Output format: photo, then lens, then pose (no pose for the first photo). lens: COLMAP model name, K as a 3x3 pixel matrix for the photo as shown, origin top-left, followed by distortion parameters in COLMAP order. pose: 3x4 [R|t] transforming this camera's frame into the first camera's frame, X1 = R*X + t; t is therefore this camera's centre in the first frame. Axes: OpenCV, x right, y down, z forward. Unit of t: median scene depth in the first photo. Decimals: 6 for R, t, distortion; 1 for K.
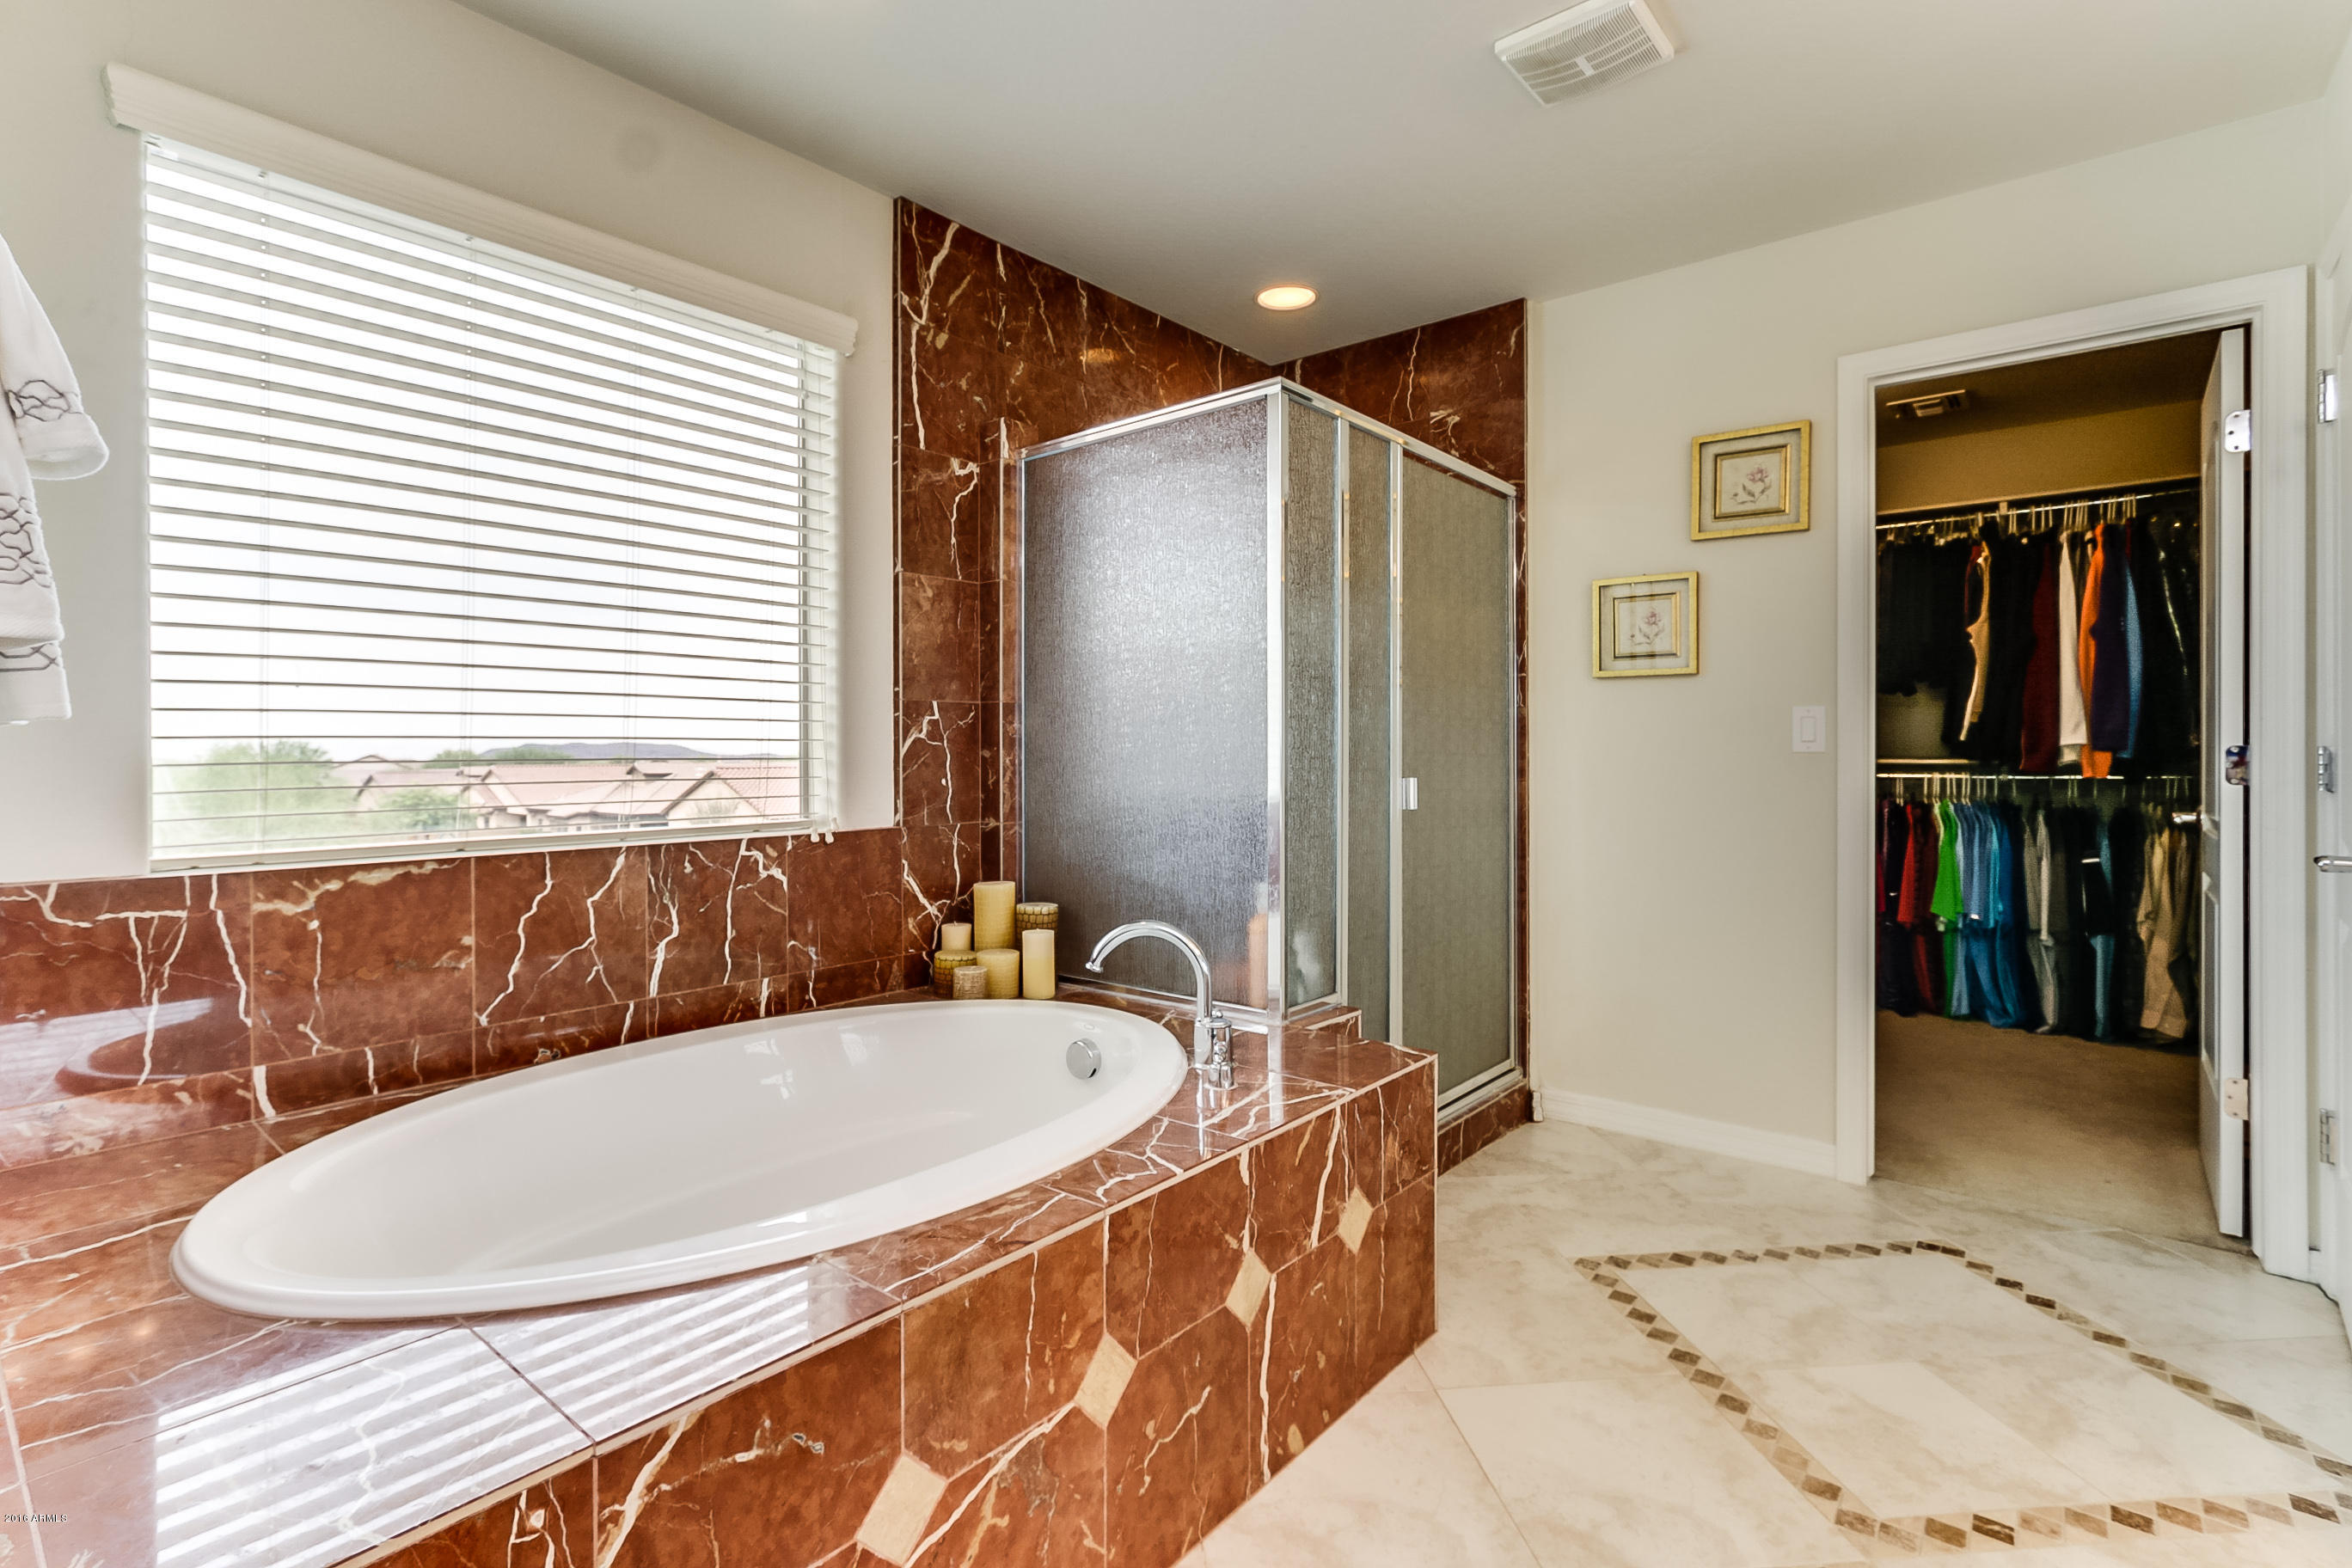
lens RADIAL K [[1126.8, 0, 1157.1], [0, 1126.8, 752.9], [0, 0, 1]] dist [-0.009290, 0.006085]
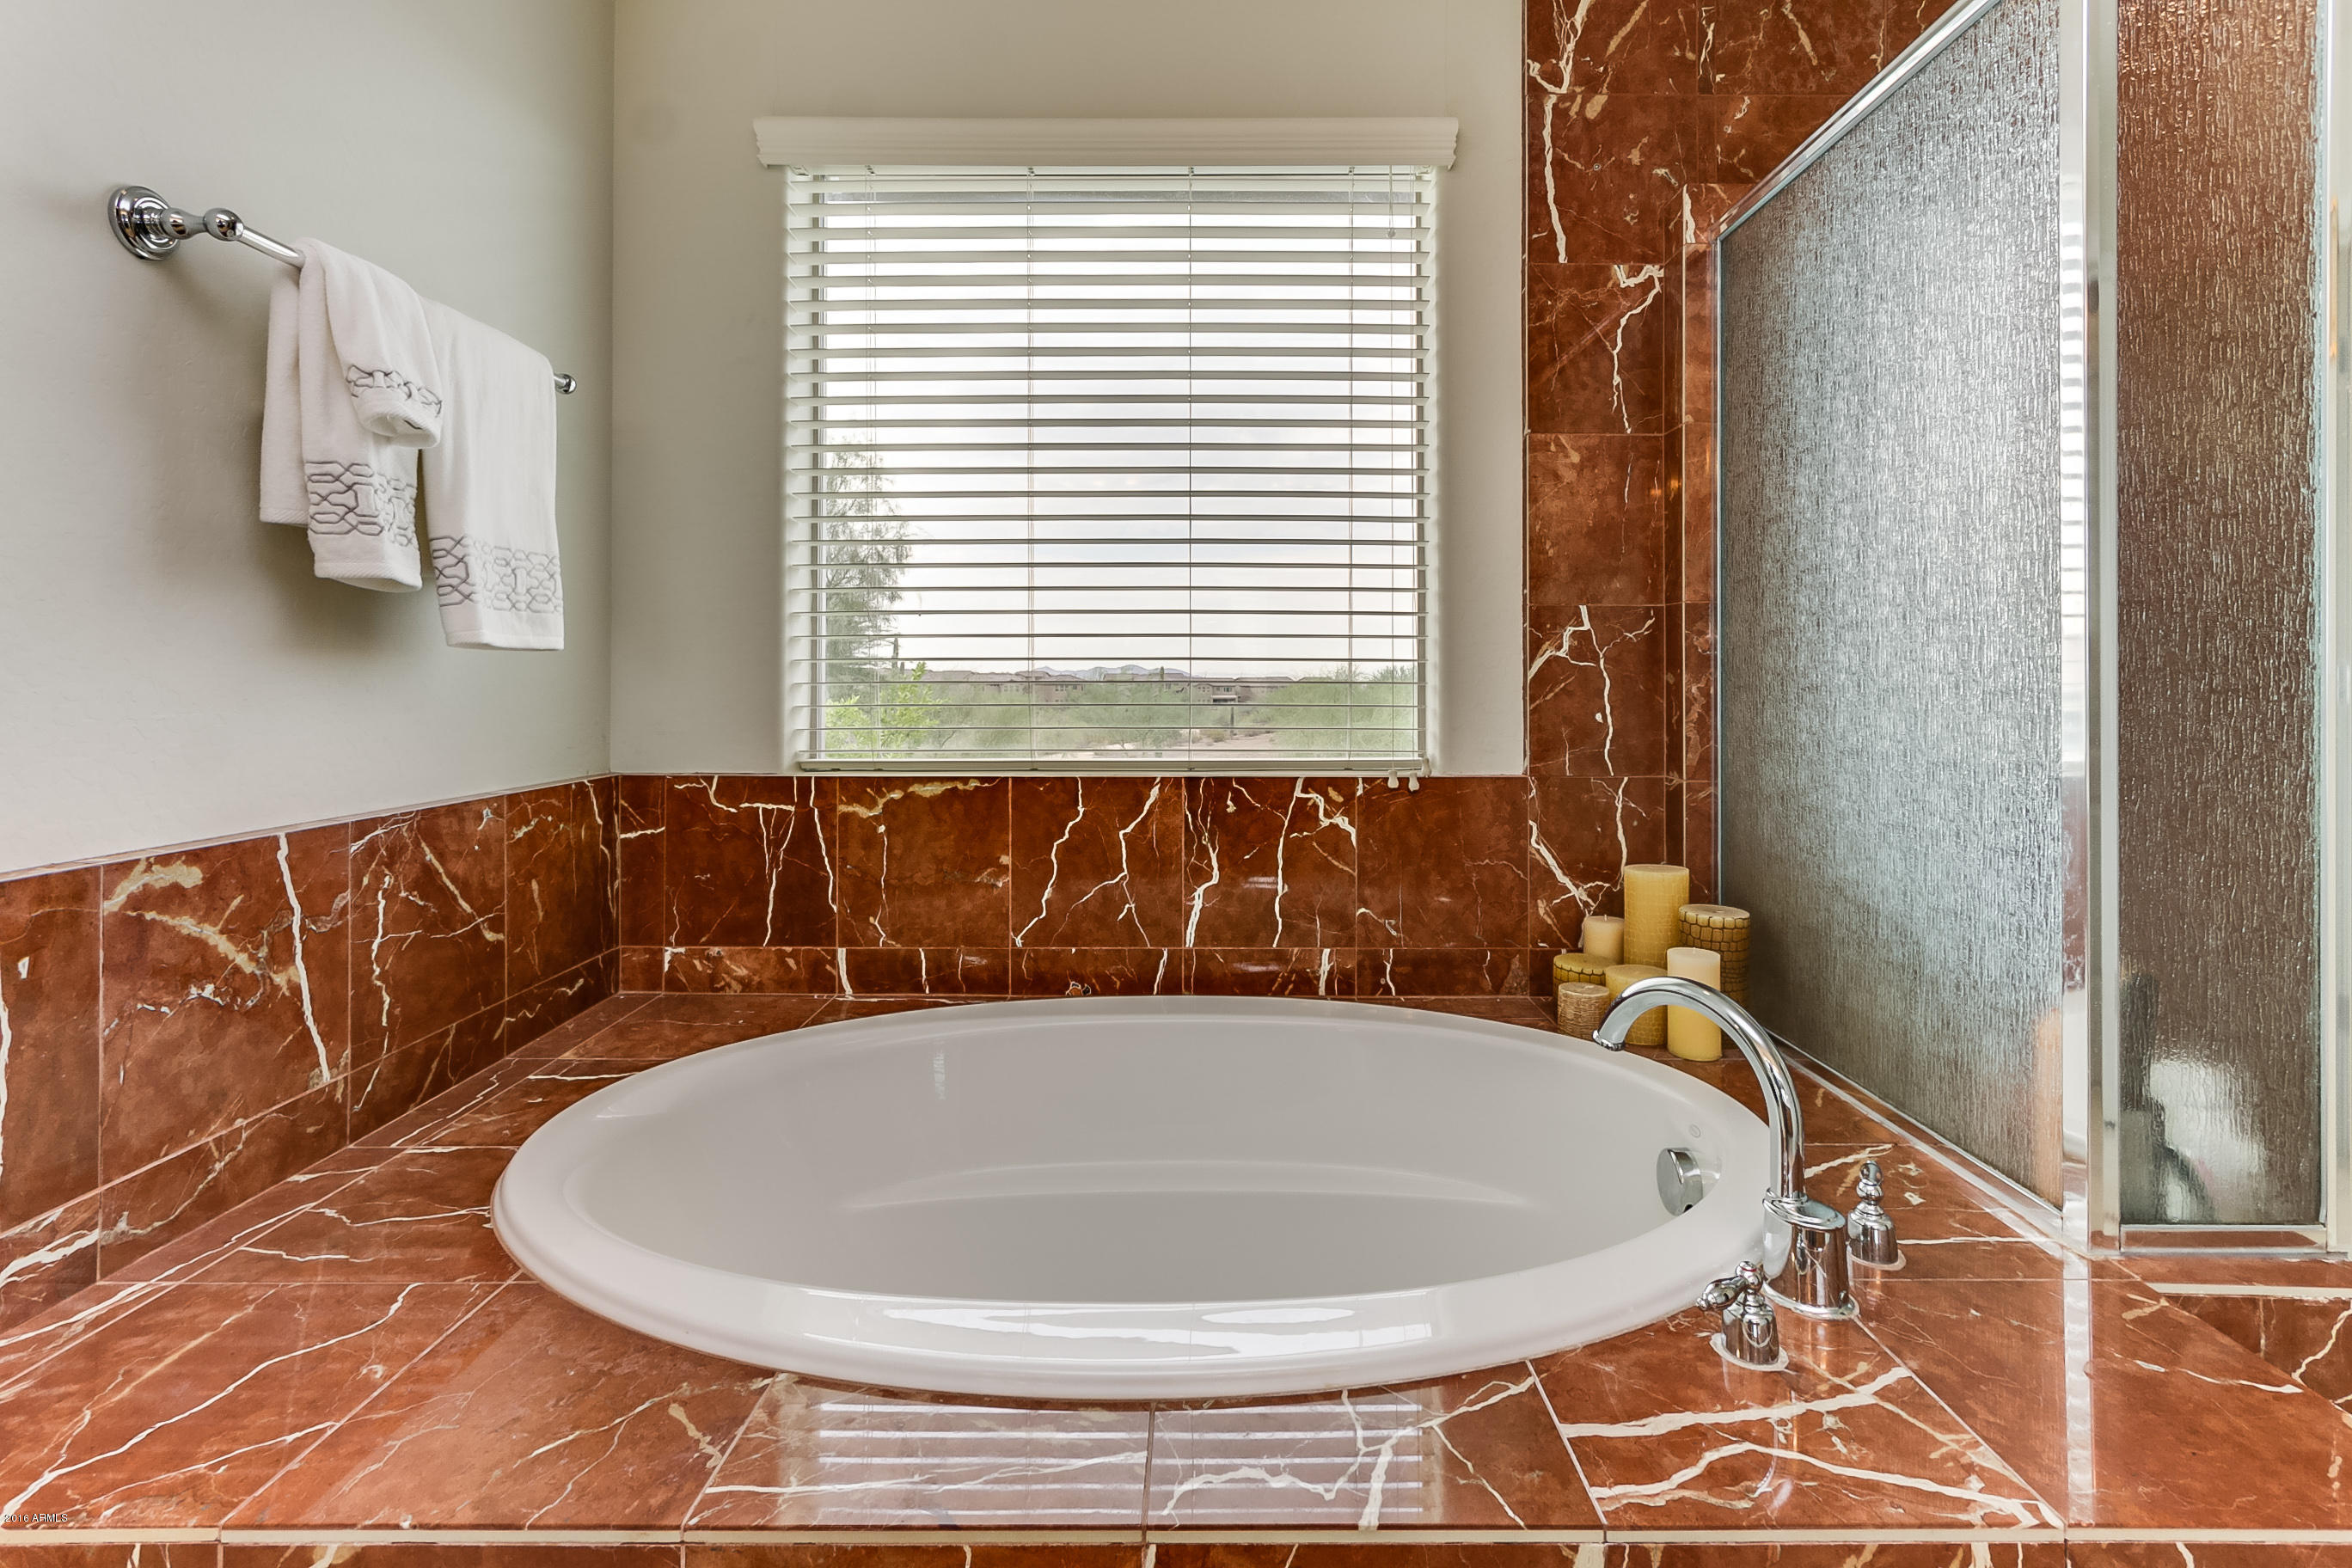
lens RADIAL K [[1126.8, 0, 1164.5], [0, 1126.8, 666.5], [0, 0, 1]] dist [-0.009290, 0.006085]
pose [[0.641941, -0.002088, -0.766751, 0.195356], [-0.004892, 0.999965, -0.006819, -0.000592], [0.766738, 0.008129, 0.641908, 0.348938]]
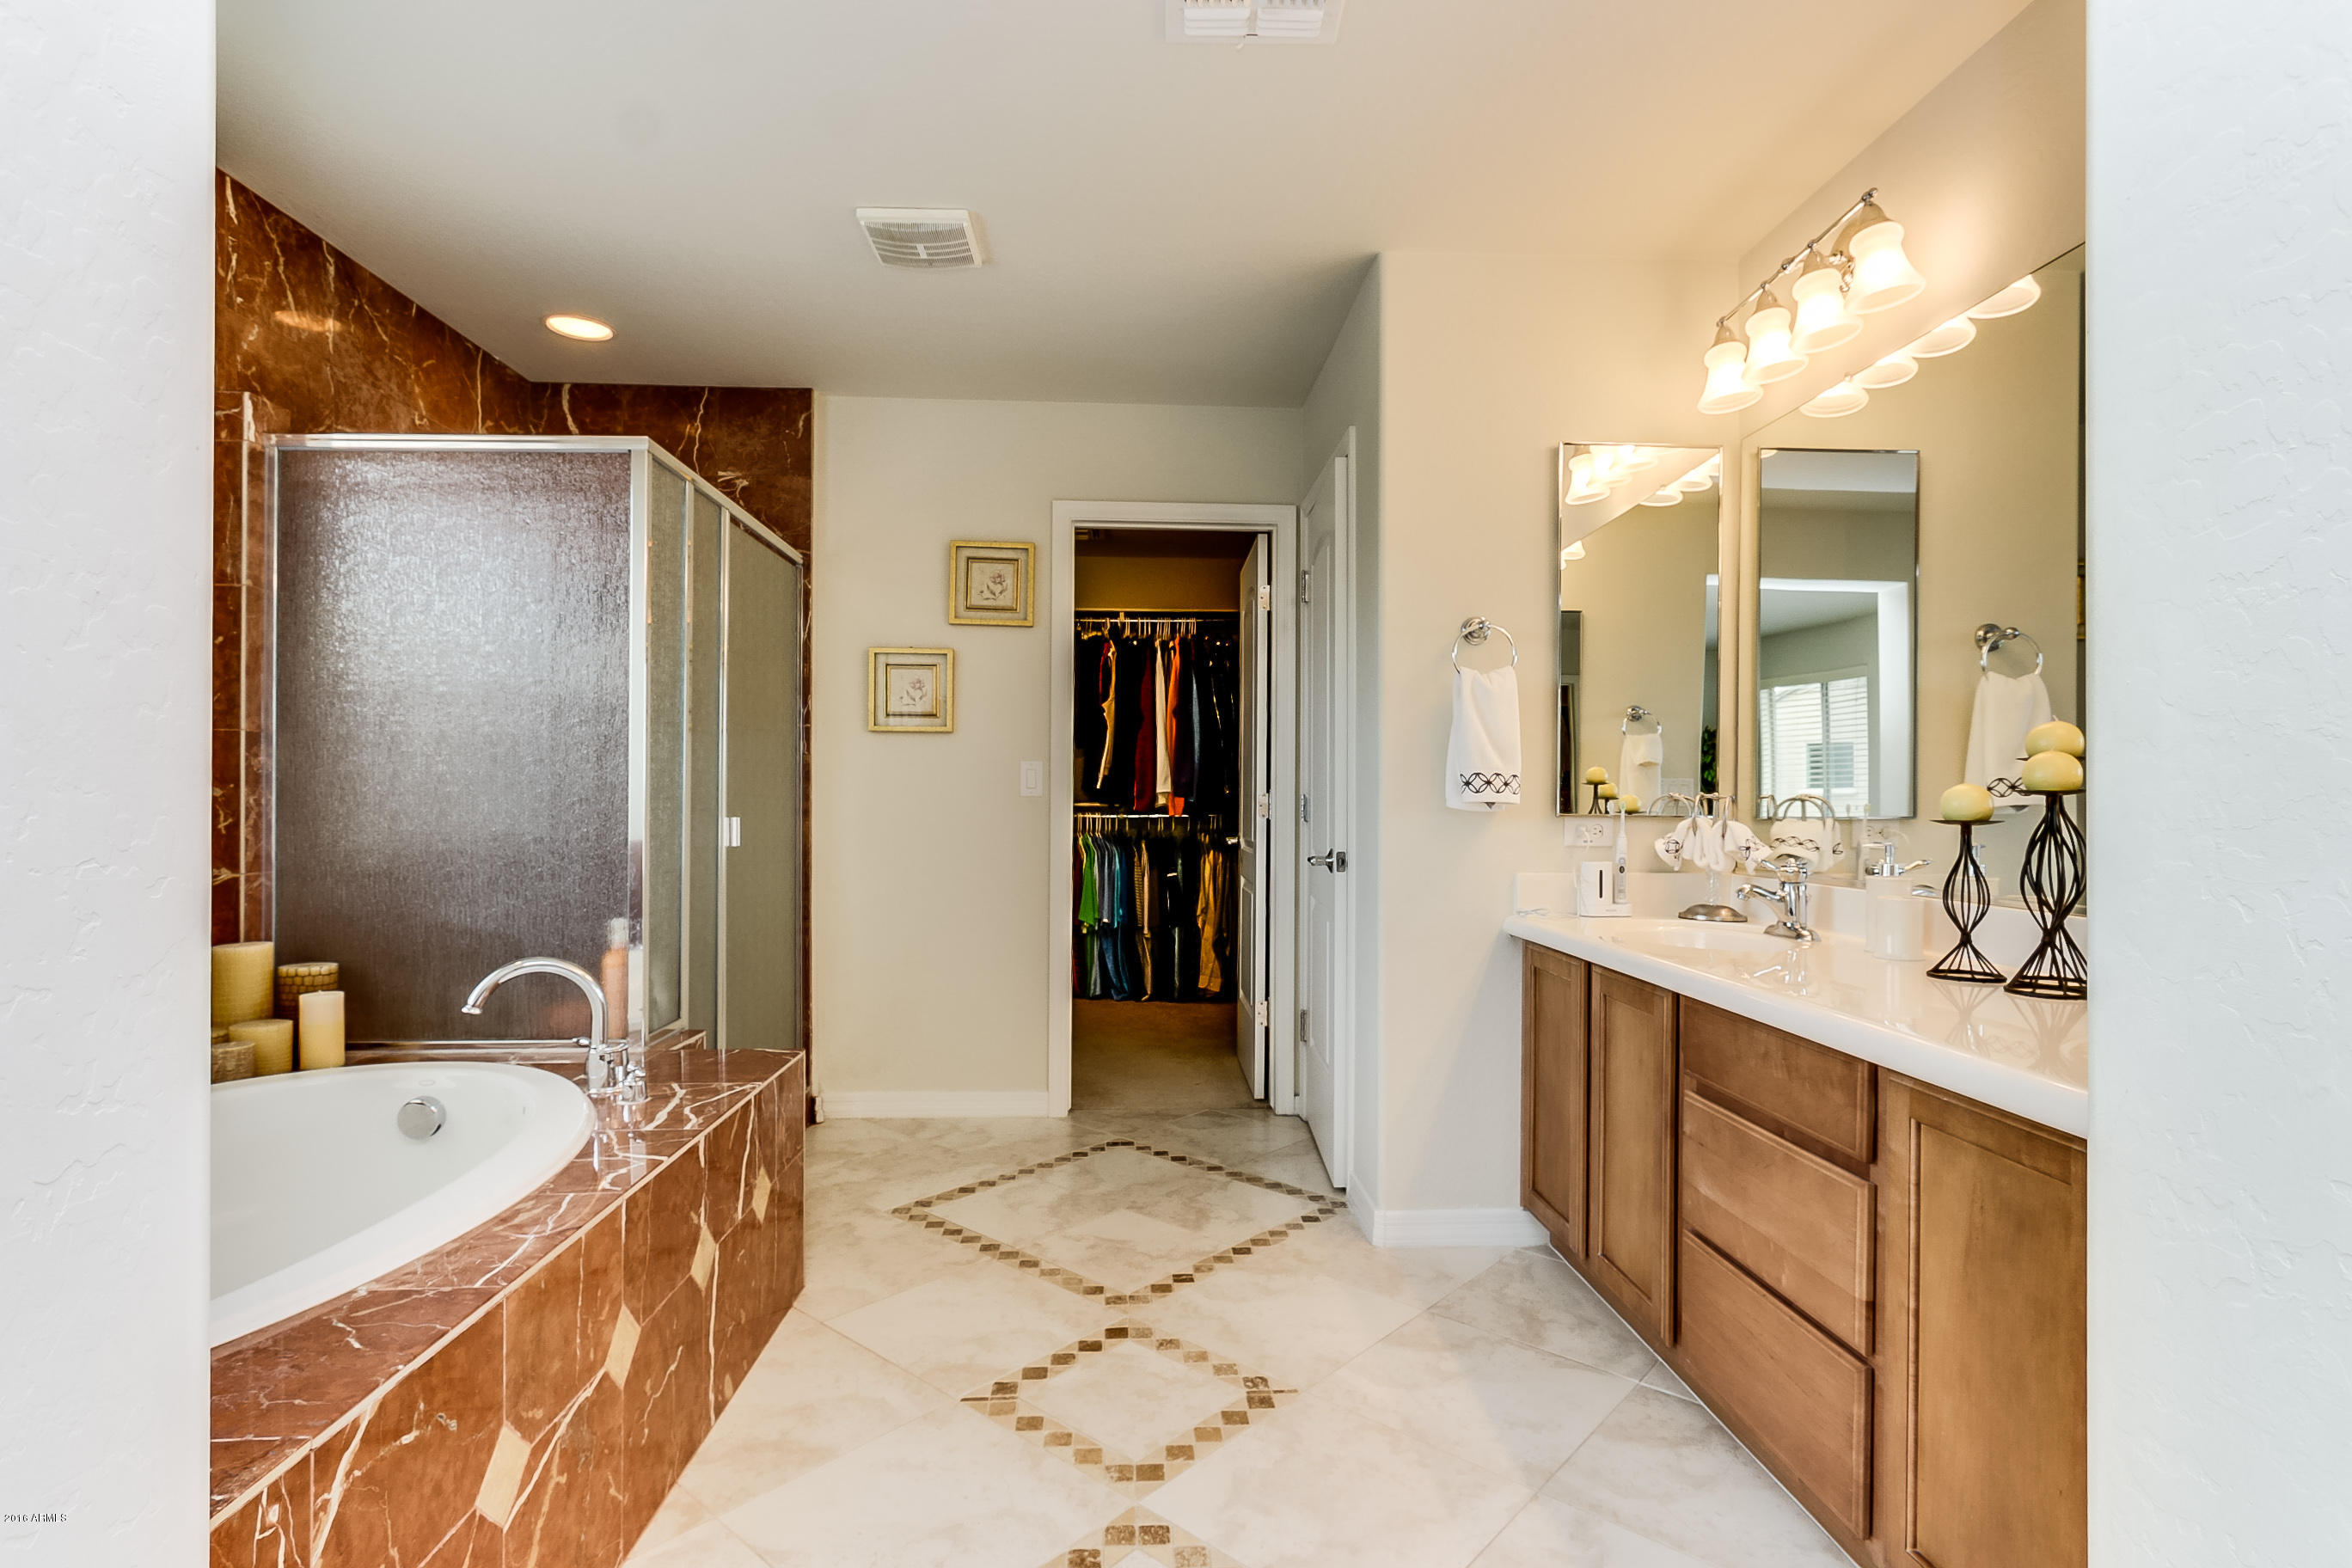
lens RADIAL K [[1126.8, 0, 1235.0], [0, 1126.8, 799.7], [0, 0, 1]] dist [-0.009290, 0.006085]
pose [[0.711012, 0.003601, 0.703171, -0.216744], [-0.005194, 0.999987, 0.000131, 0.002725], [-0.703161, -0.003746, 0.711021, -0.125490]]
